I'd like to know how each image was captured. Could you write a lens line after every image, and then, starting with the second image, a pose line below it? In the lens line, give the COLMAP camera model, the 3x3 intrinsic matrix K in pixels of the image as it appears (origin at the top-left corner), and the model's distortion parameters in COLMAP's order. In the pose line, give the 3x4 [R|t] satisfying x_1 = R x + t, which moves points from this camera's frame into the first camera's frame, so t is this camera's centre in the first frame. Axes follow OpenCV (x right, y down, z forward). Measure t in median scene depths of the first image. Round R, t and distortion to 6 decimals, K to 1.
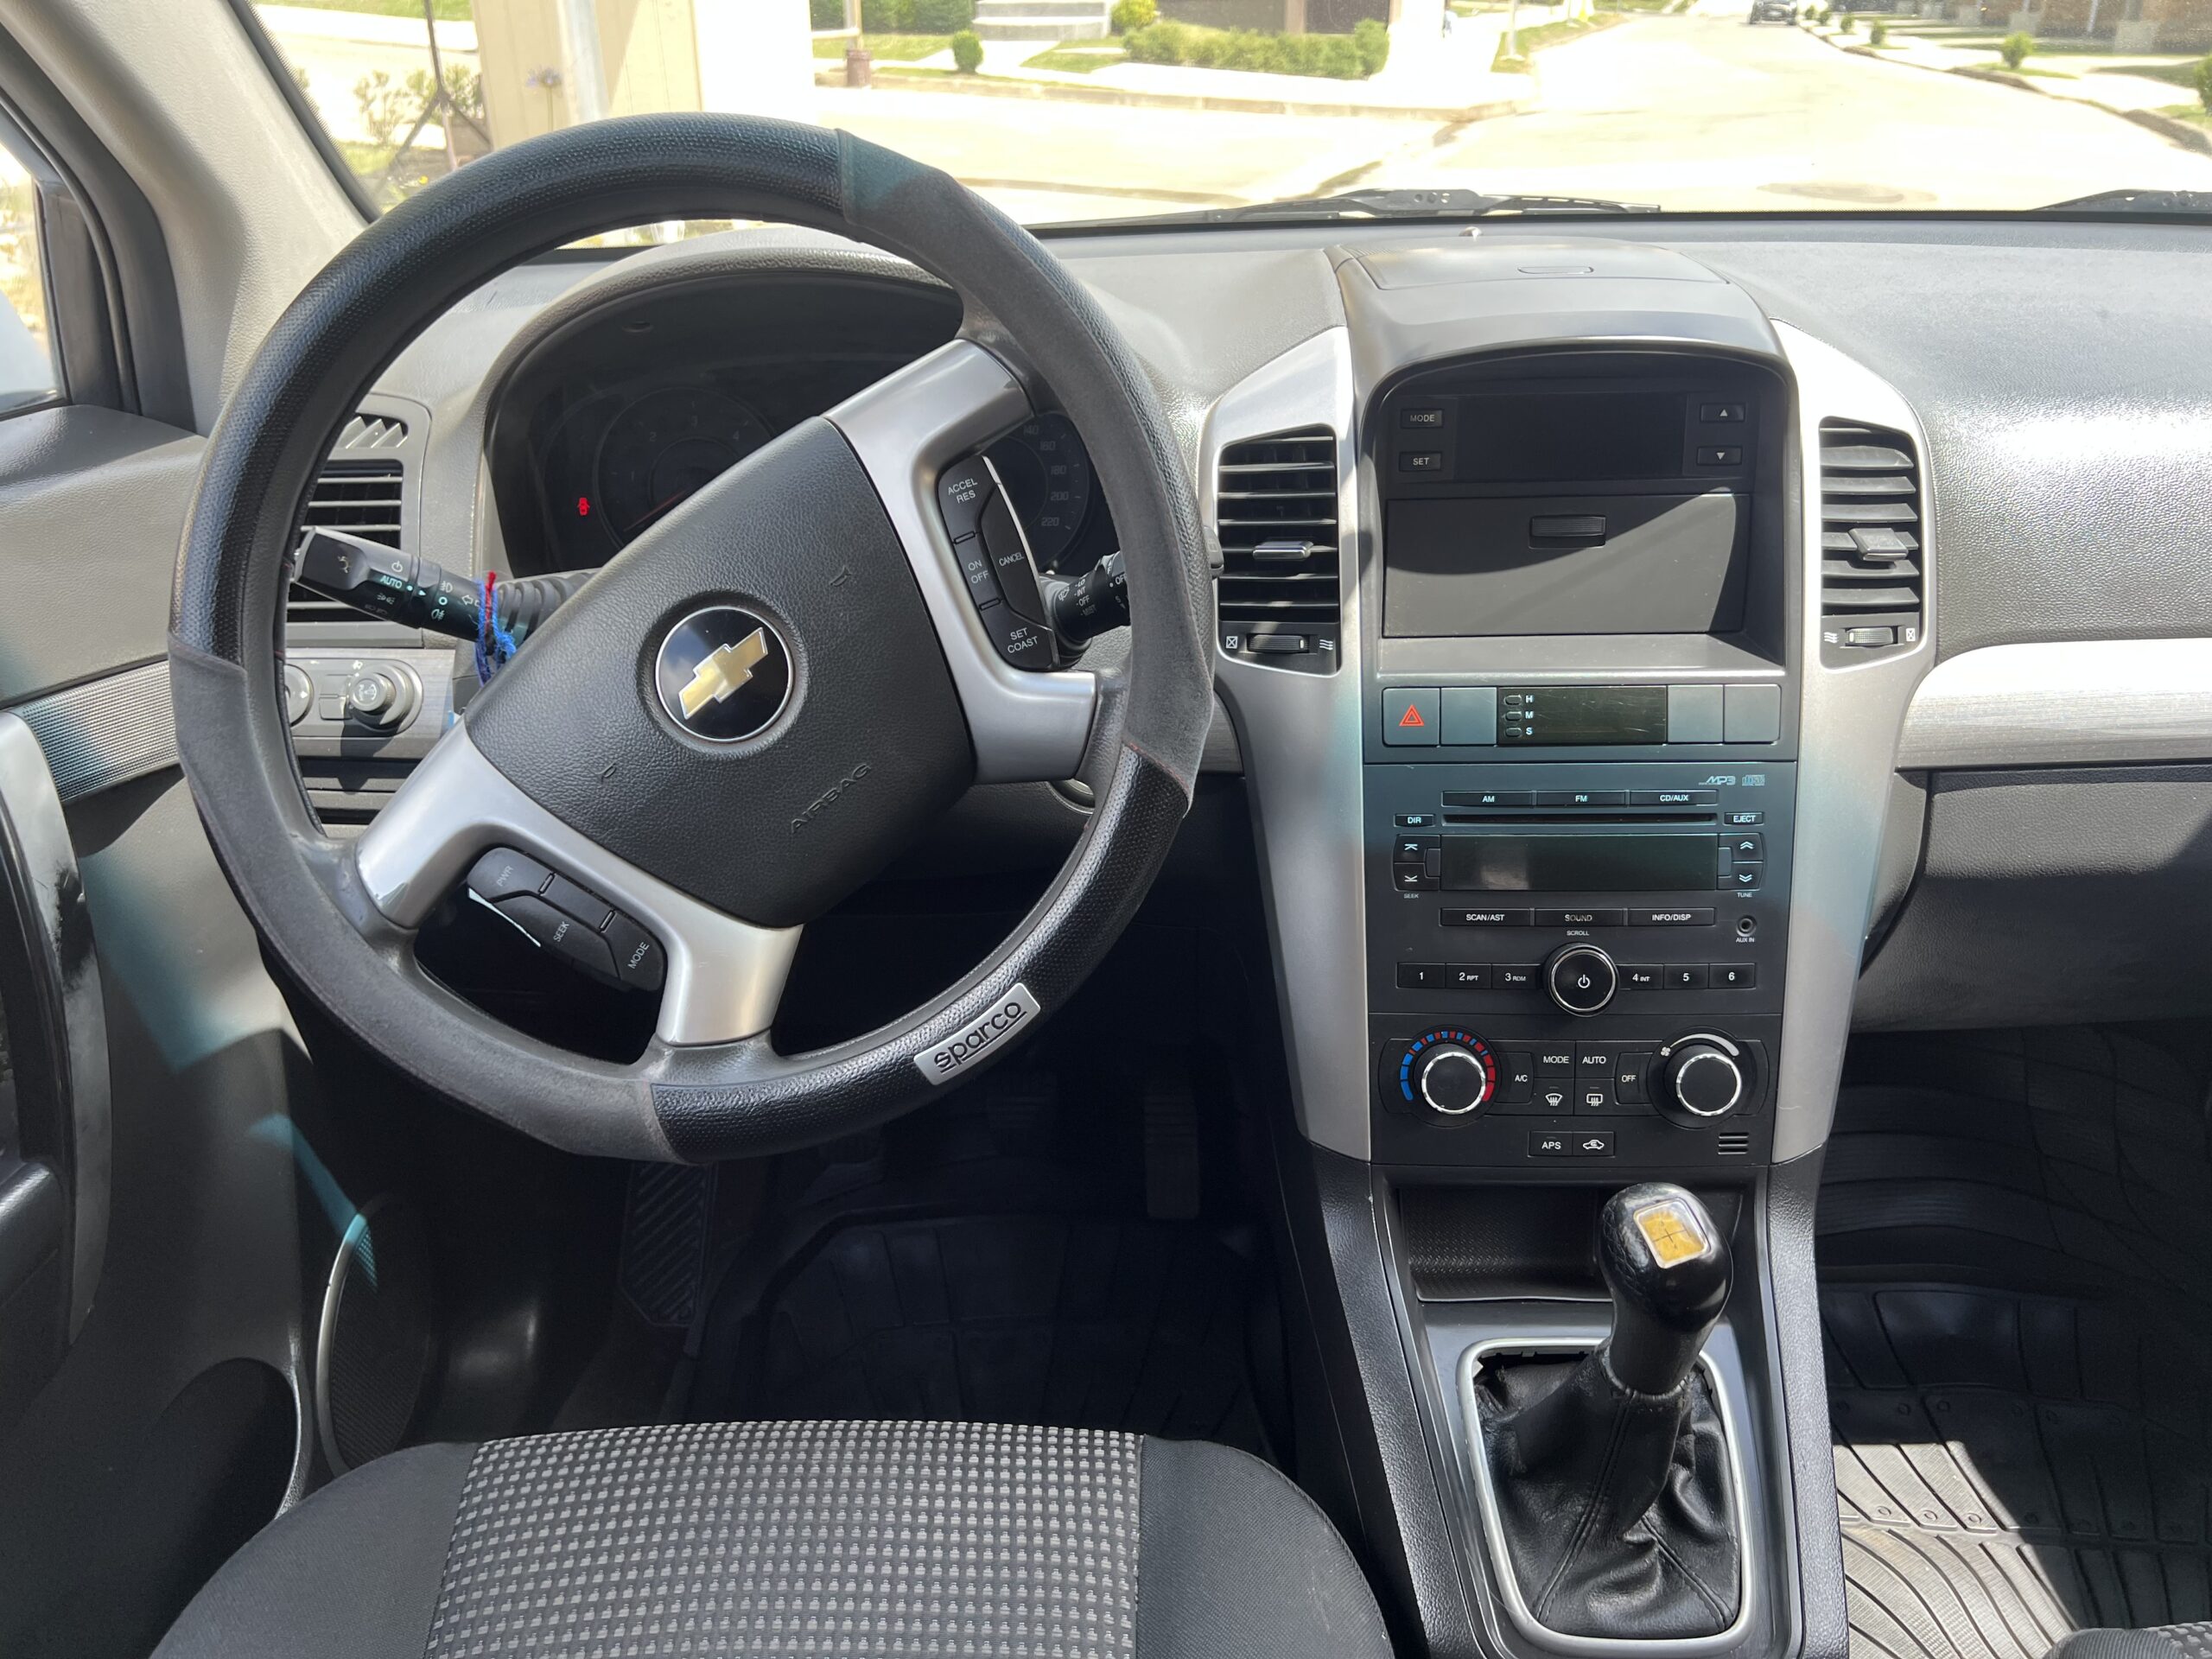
lens RADIAL K [[1669.2, 0, 1119.2], [0, 1669.2, 832.6], [0, 0, 1]] dist [0.055658, -0.061215]
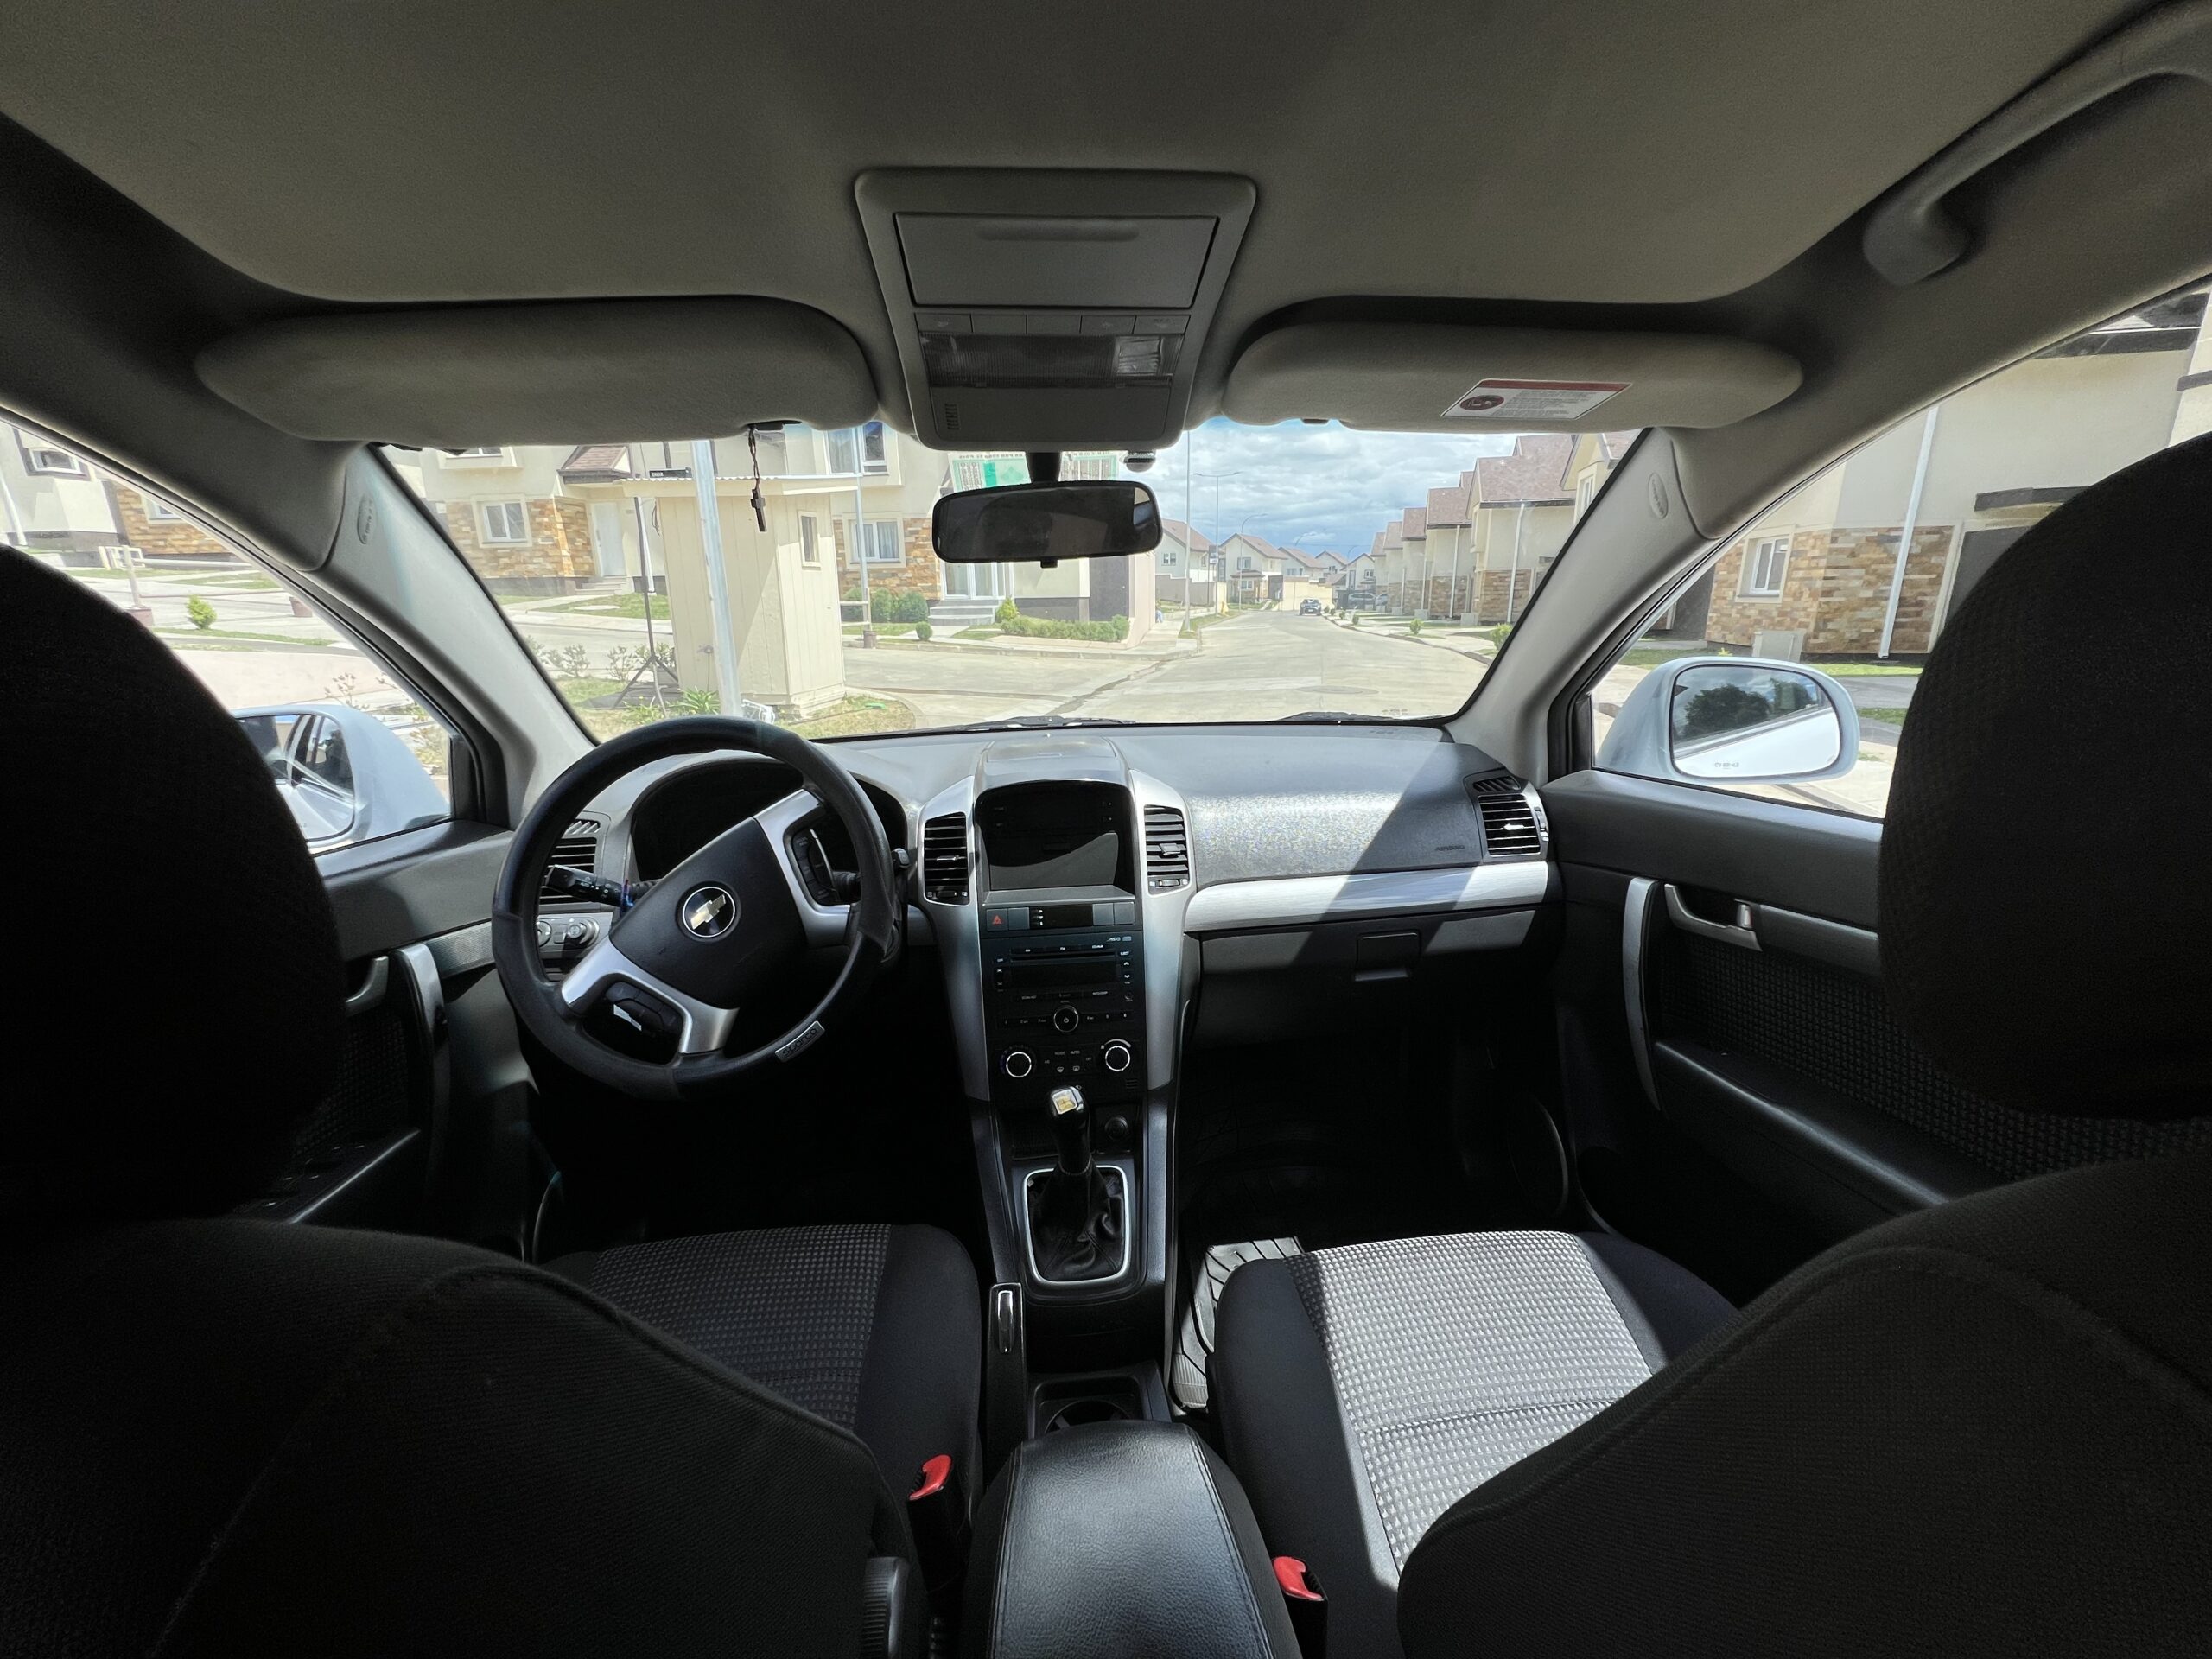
lens RADIAL K [[878.8, 0, 1106.0], [0, 878.8, 829.5], [0, 0, 1]] dist [-0.000295, 0.000010]
pose [[0.993598, -0.033639, 0.107846, 0.199375], [0.055241, 0.977397, -0.204069, 0.080385], [-0.098543, 0.208720, 0.972998, -0.369481]]
